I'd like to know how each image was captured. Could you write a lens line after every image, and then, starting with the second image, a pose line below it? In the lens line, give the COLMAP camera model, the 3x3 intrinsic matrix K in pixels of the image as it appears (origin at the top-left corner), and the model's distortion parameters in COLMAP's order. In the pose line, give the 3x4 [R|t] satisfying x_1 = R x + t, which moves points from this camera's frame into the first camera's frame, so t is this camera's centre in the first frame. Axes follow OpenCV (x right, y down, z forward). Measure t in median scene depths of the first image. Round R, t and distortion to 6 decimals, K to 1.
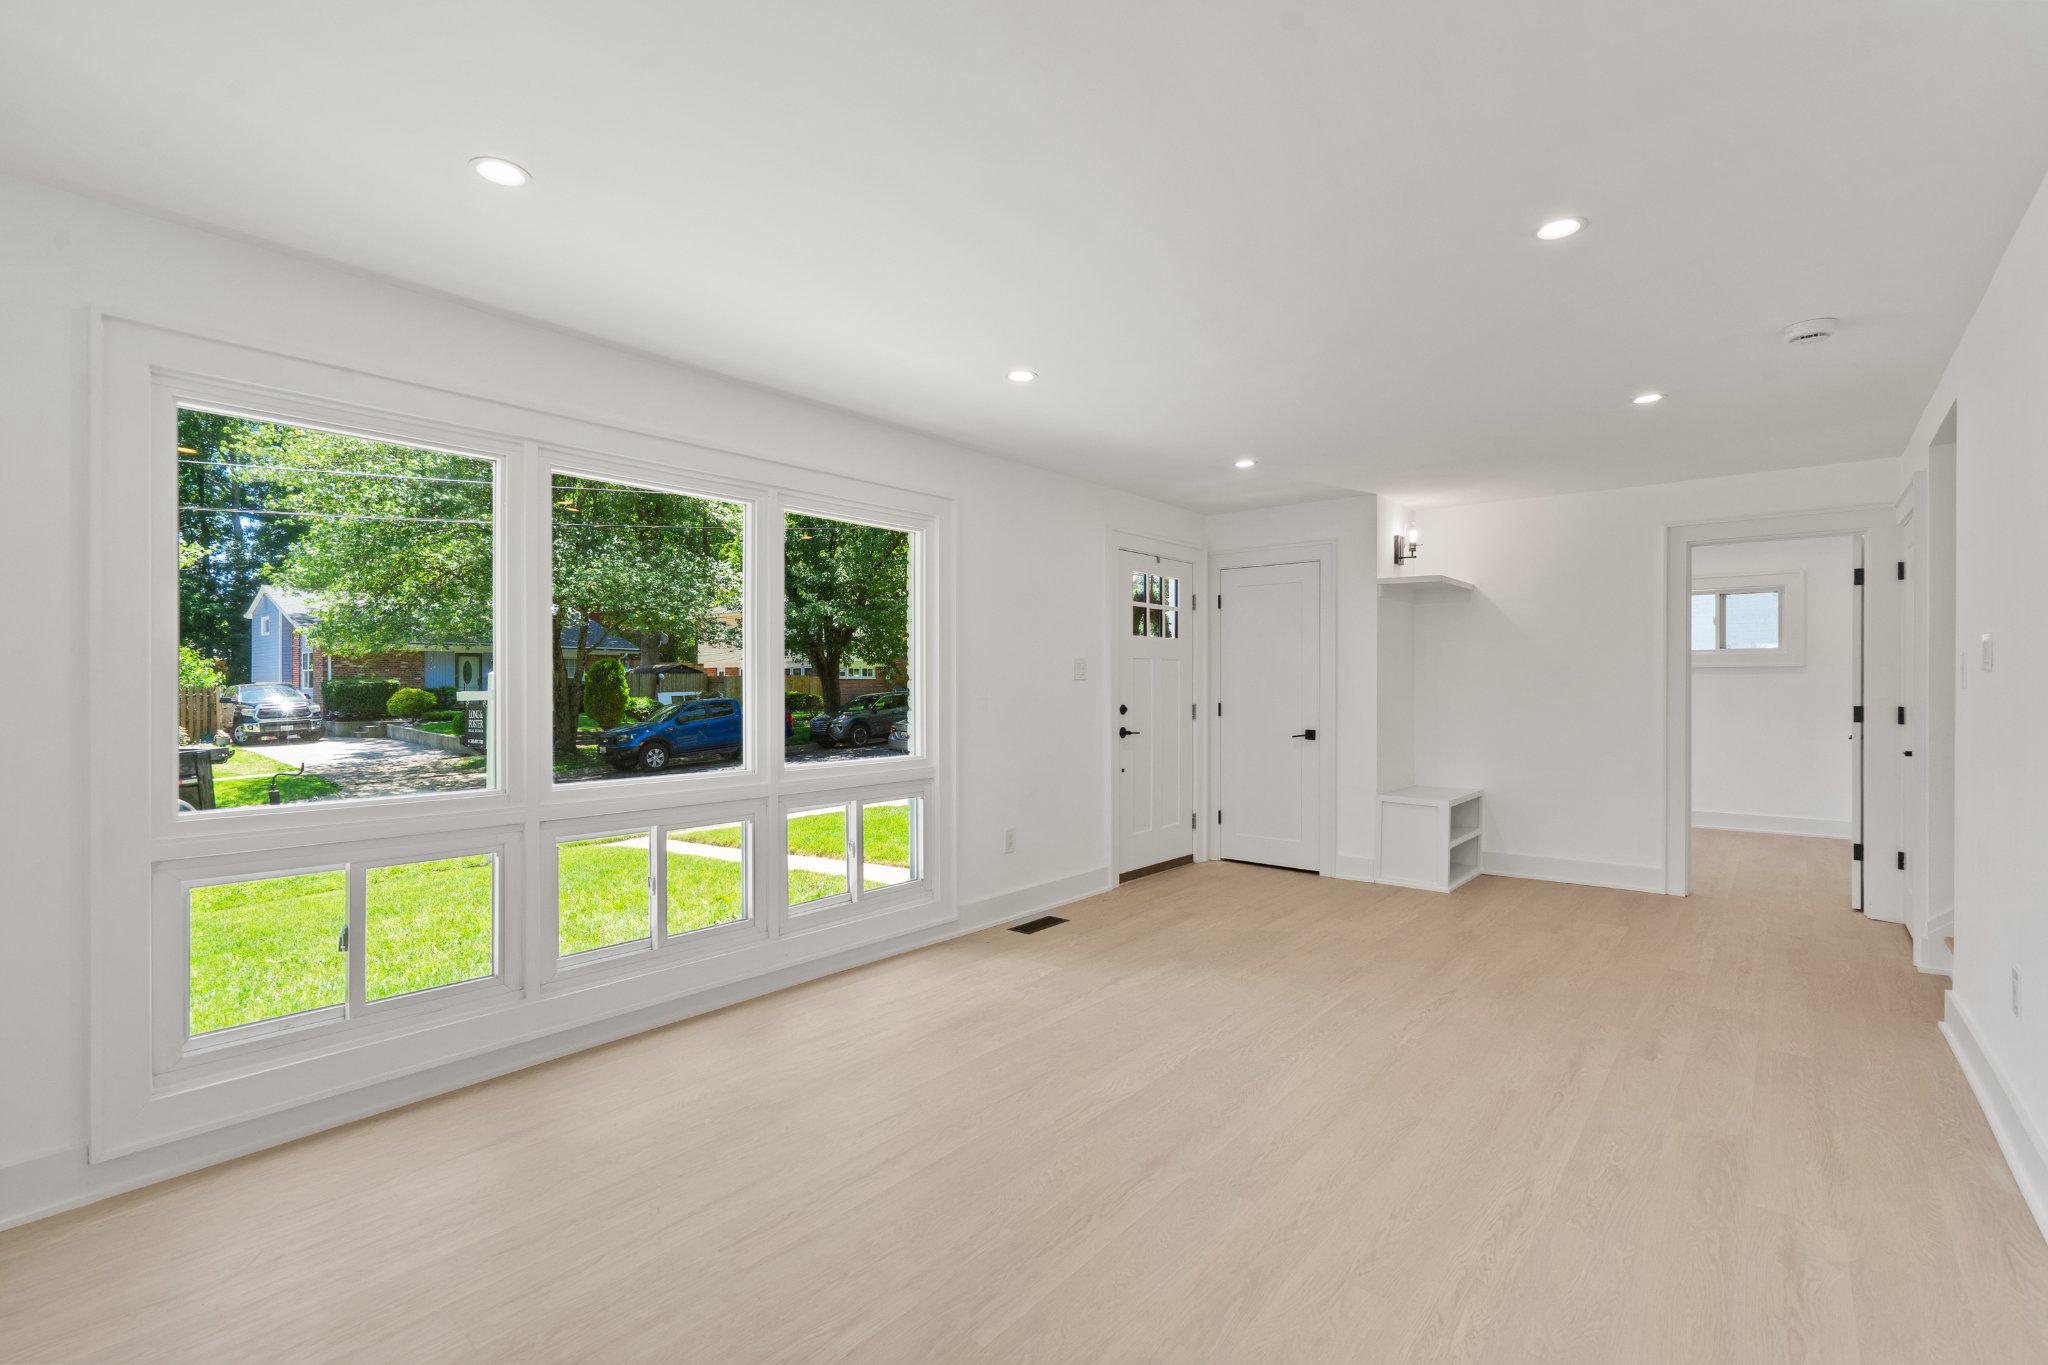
lens RADIAL K [[943.9, 0, 1024.9], [0, 943.9, 689.6], [0, 0, 1]] dist [0.000635, 0.000387]
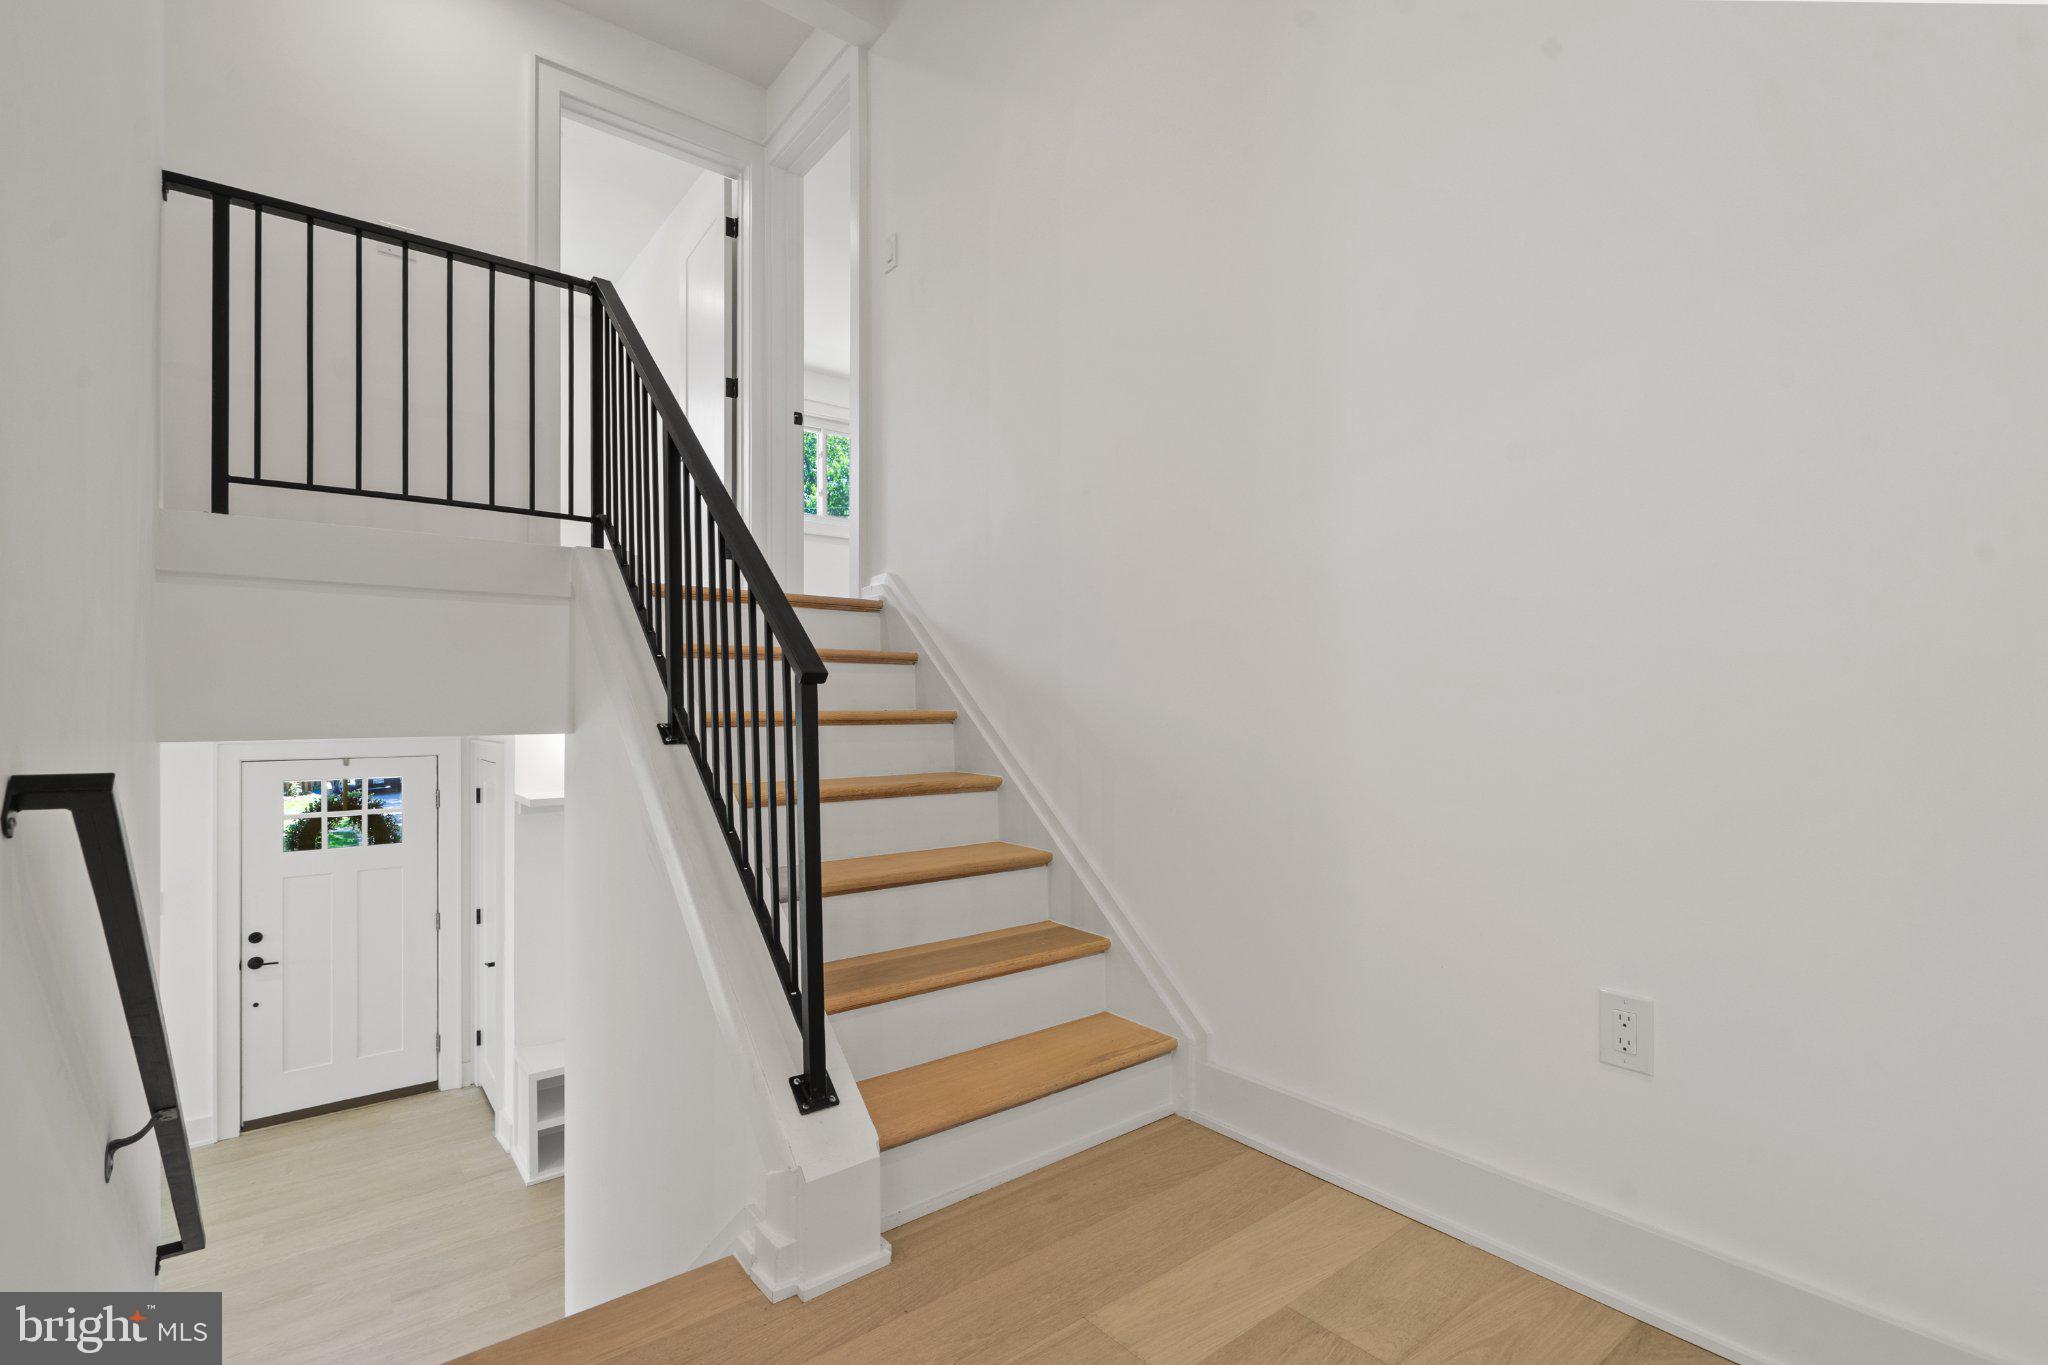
lens RADIAL K [[933.7, 0, 1027.3], [0, 933.7, 700.6], [0, 0, 1]] dist [-0.000878, -0.000093]
pose [[0.977047, -0.009652, -0.212805, 1.190753], [0.006538, 0.999861, -0.015335, -0.219038], [0.212924, 0.013592, 0.976974, 0.325083]]
